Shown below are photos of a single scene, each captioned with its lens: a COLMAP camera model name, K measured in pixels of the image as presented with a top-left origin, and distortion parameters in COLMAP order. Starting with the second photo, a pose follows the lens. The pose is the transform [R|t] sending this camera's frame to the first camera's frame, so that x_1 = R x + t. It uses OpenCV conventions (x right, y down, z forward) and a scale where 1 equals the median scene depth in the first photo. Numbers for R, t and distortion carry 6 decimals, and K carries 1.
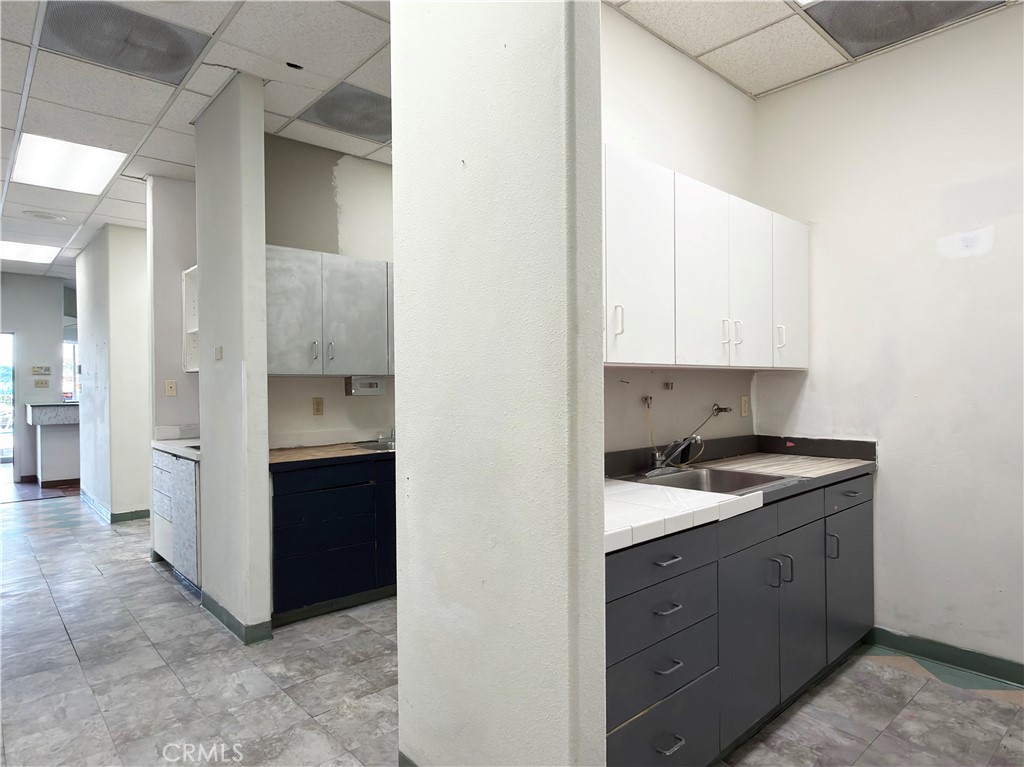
lens RADIAL K [[612.1, 0, 509.6], [0, 612.1, 388.2], [0, 0, 1]] dist [-0.008522, -0.000660]
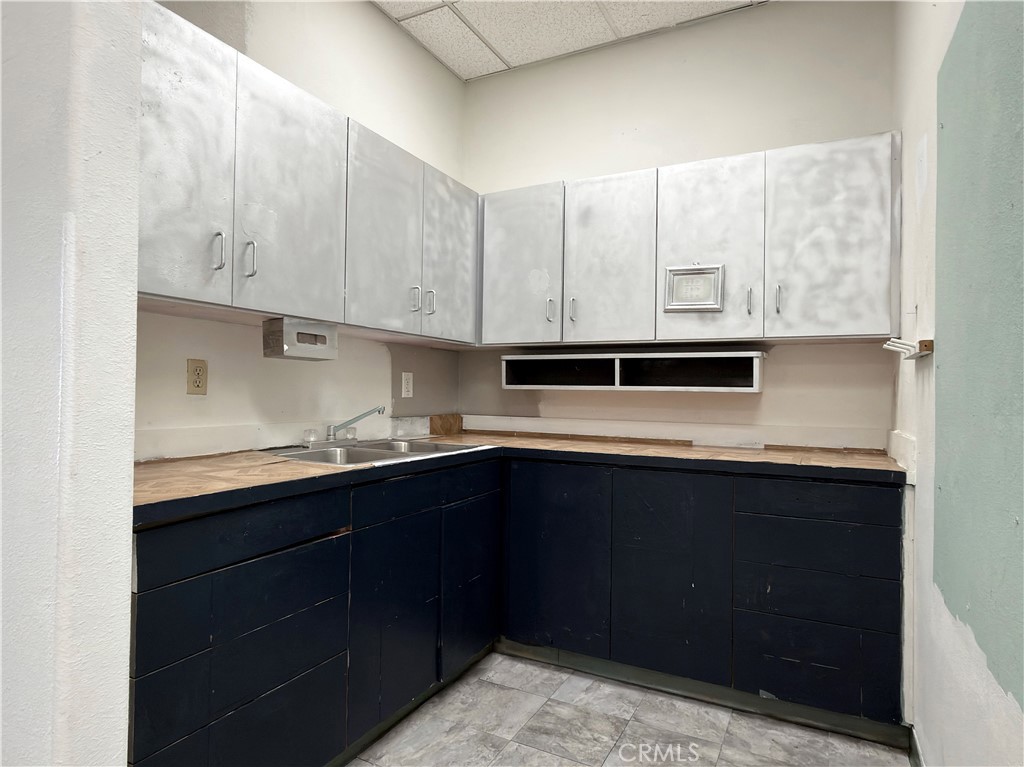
lens RADIAL K [[589.9, 0, 514.5], [0, 589.9, 381.6], [0, 0, 1]] dist [0.015503, -0.000492]
pose [[0.935437, 0.024895, 0.352615, -0.275815], [-0.015092, 0.999420, -0.030522, 0.050292], [-0.353170, 0.023230, 0.935271, 0.523076]]
